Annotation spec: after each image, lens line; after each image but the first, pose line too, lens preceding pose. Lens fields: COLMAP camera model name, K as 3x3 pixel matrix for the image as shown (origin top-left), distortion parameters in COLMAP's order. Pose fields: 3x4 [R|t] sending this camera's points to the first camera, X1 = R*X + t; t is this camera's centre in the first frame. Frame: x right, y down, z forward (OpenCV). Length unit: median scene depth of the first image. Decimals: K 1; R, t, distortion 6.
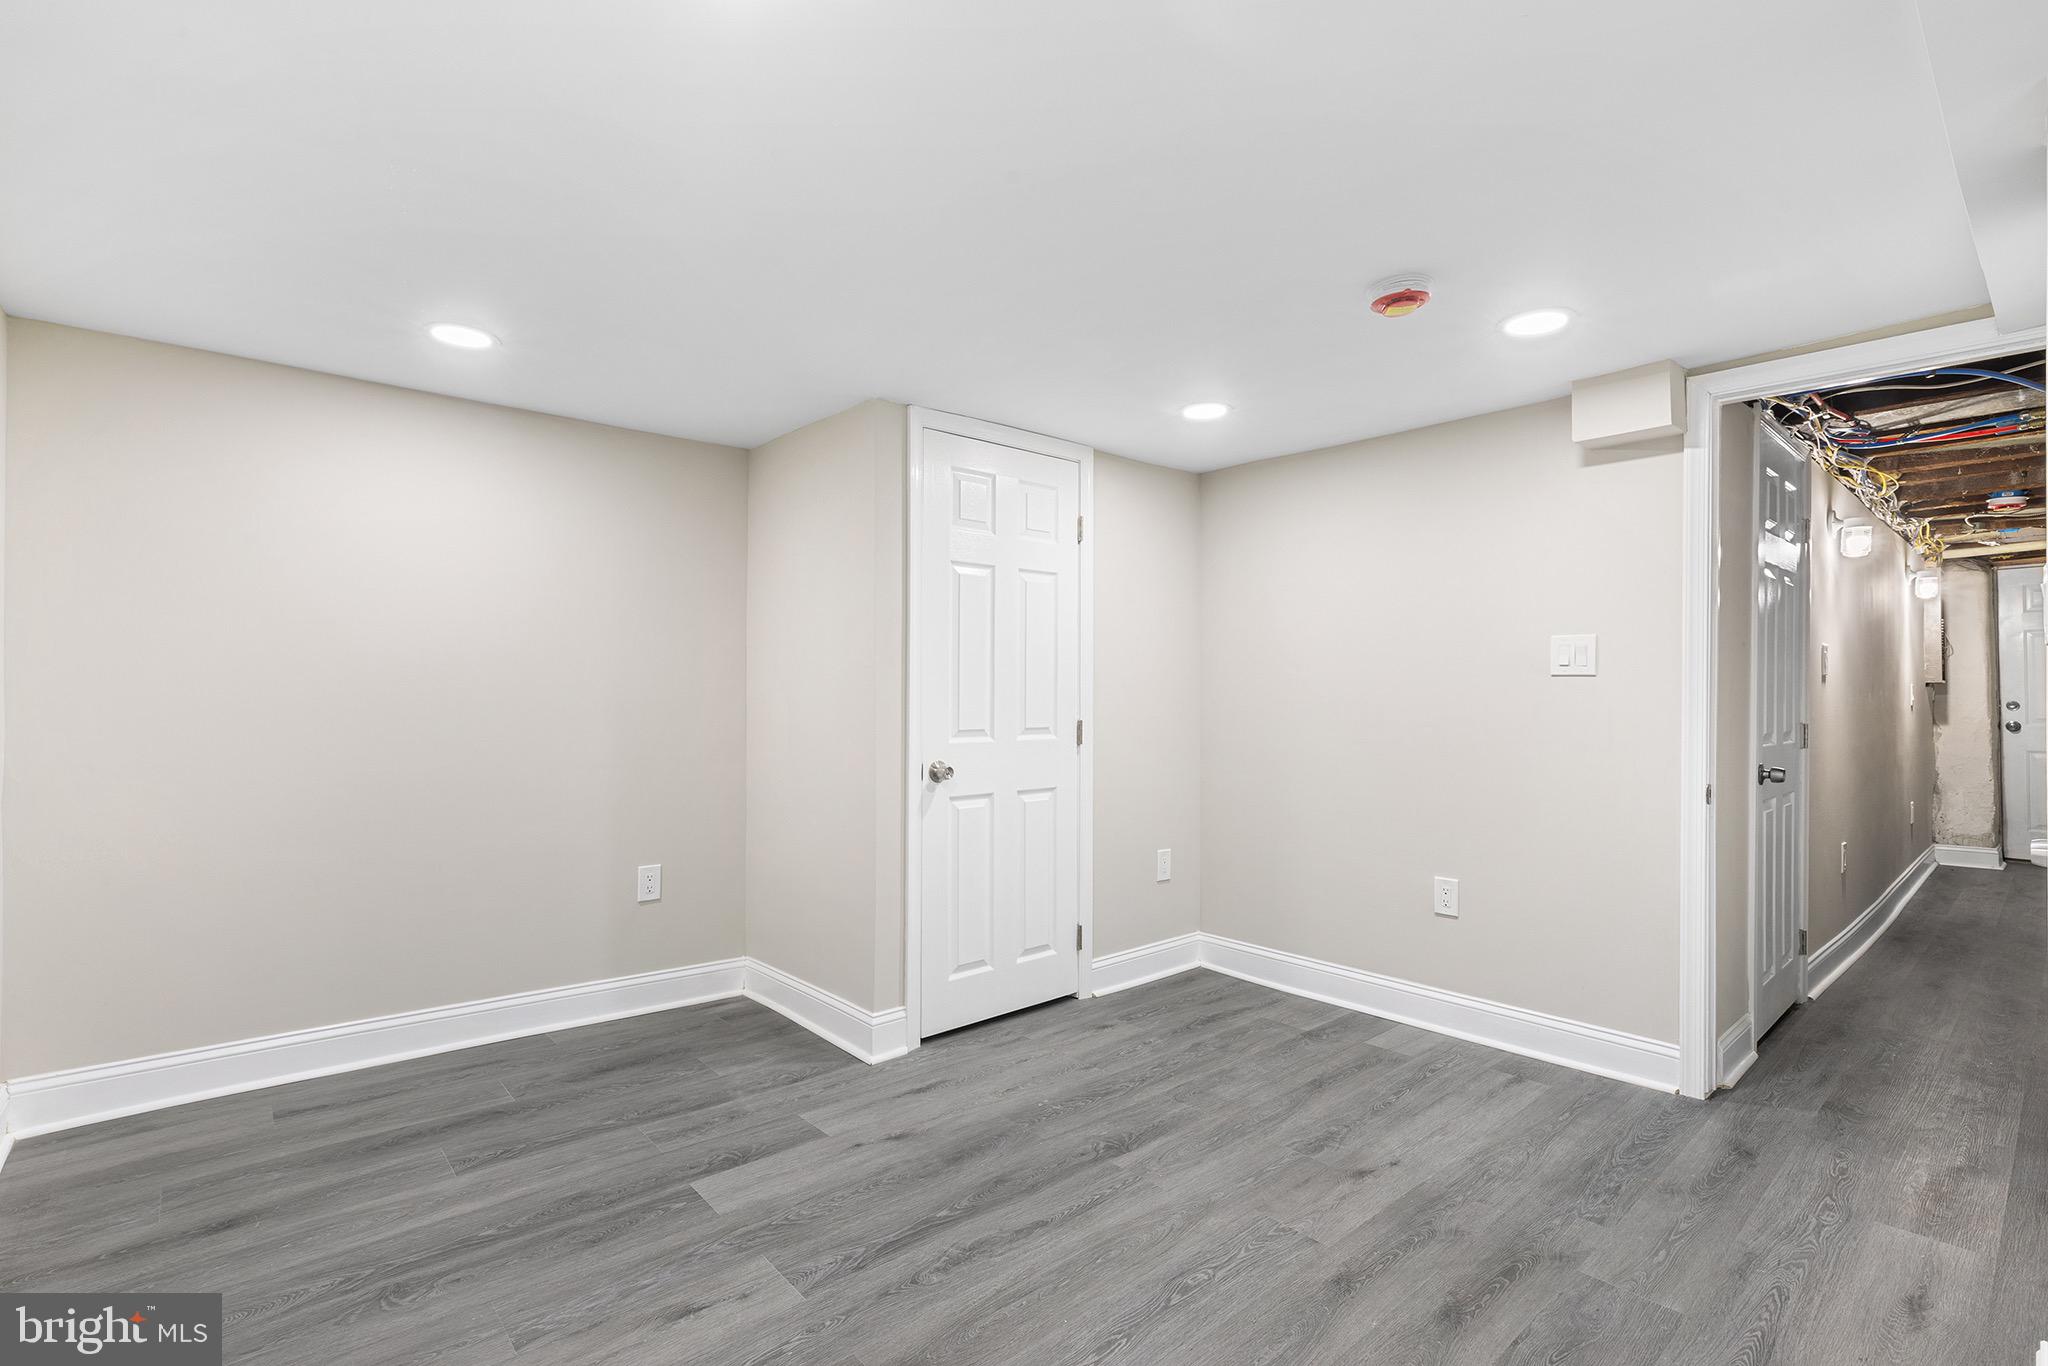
lens RADIAL K [[933.3, 0, 1017.9], [0, 933.3, 679.0], [0, 0, 1]] dist [-0.000399, 0.000115]
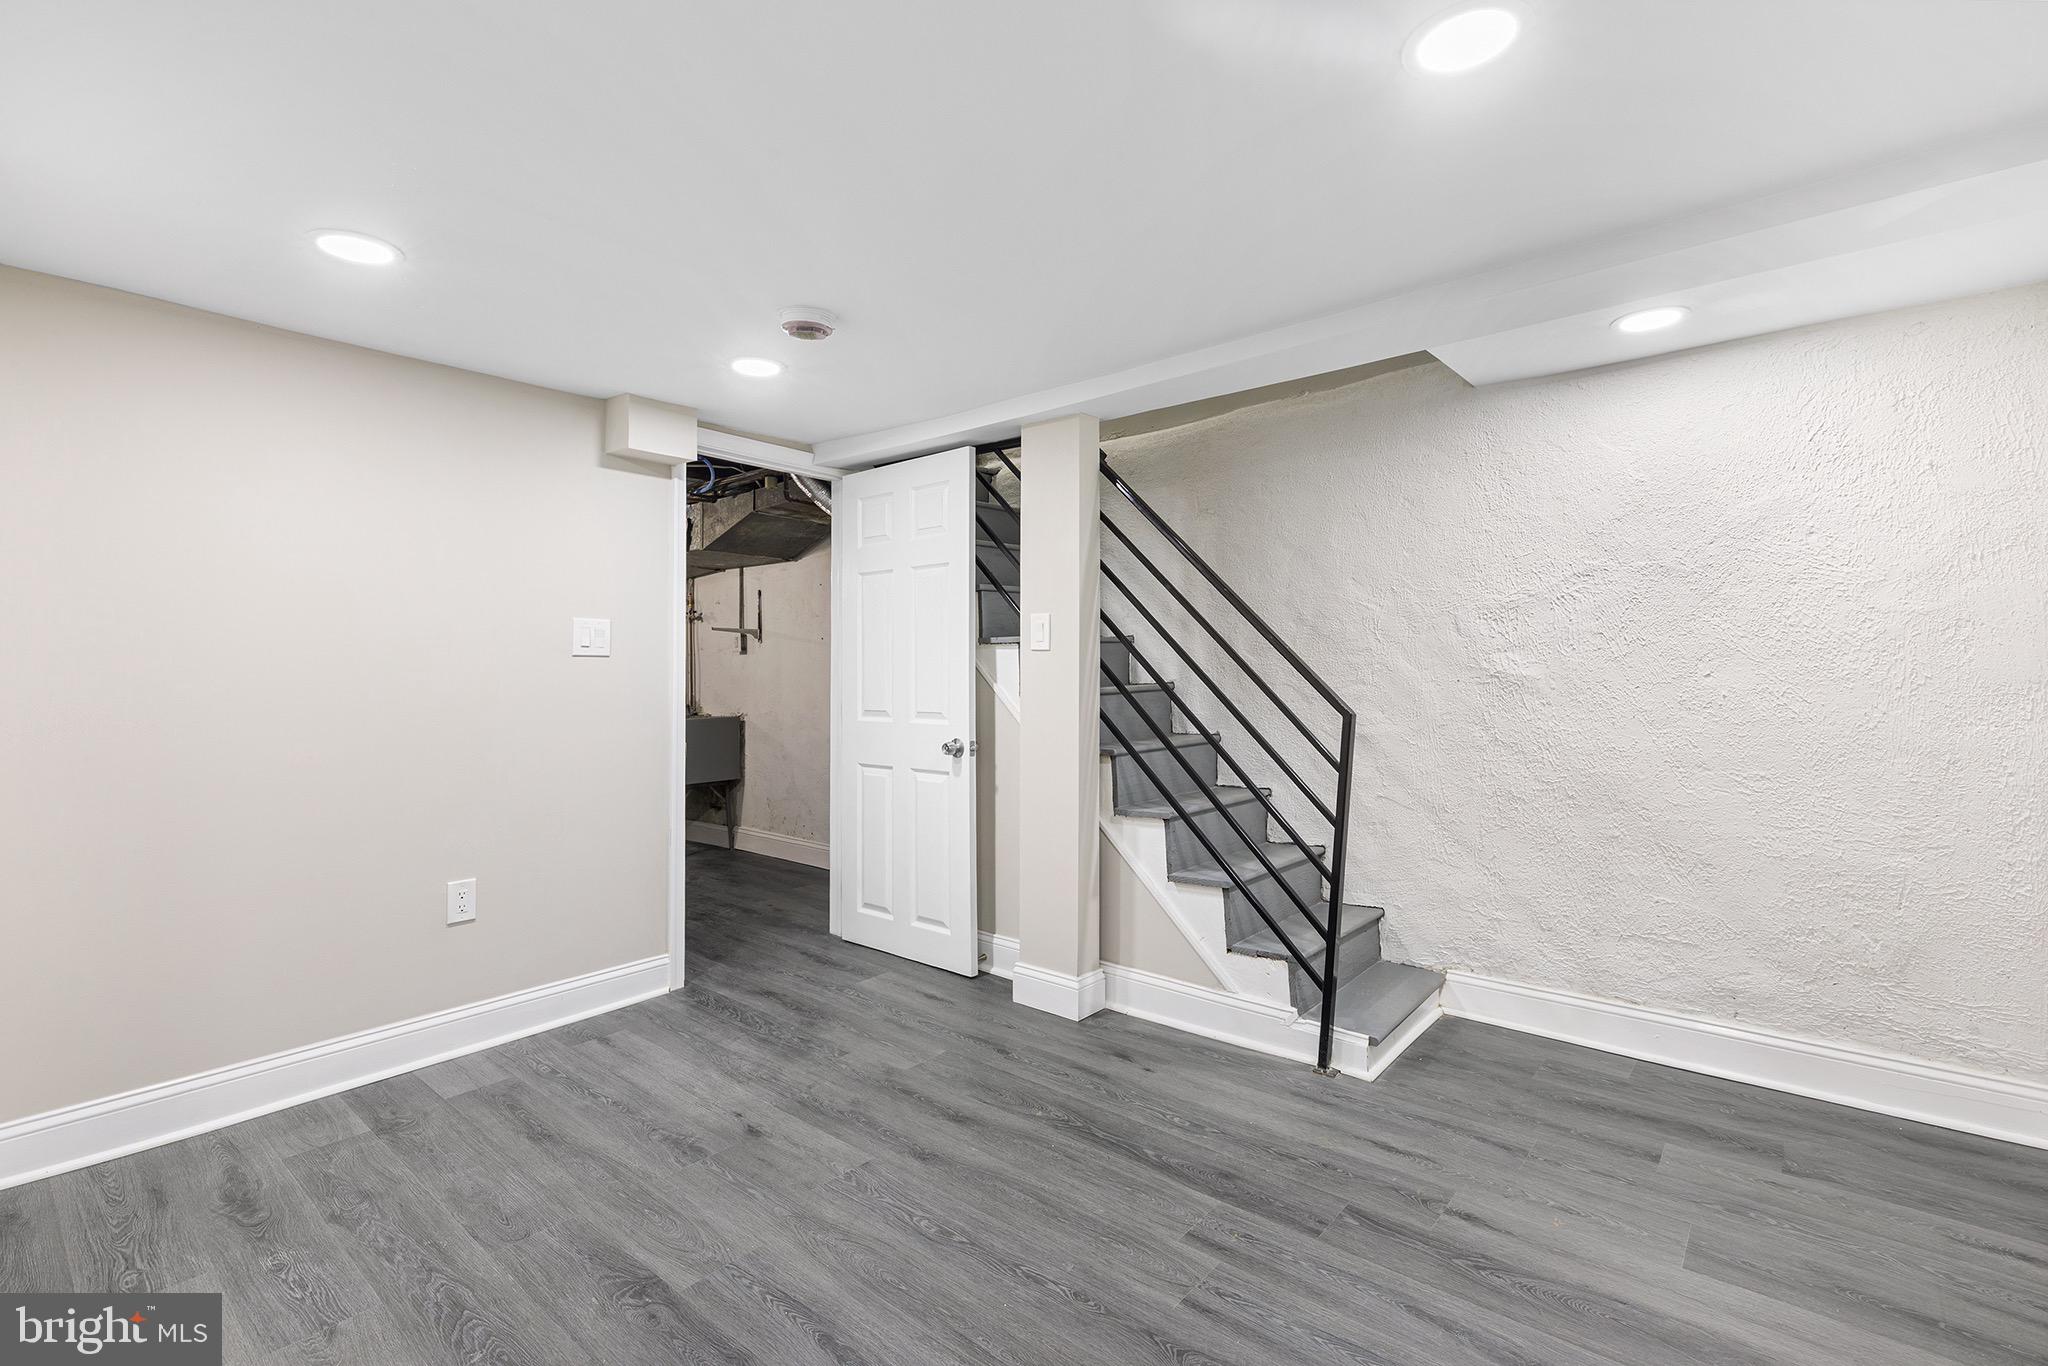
lens RADIAL K [[923.8, 0, 1021.3], [0, 923.8, 652.8], [0, 0, 1]] dist [-0.000097, 0.000012]
pose [[-0.134357, 0.008754, 0.990894, -0.619548], [-0.009462, 0.999904, -0.010117, -0.001859], [-0.990888, -0.010735, -0.134261, 0.739319]]
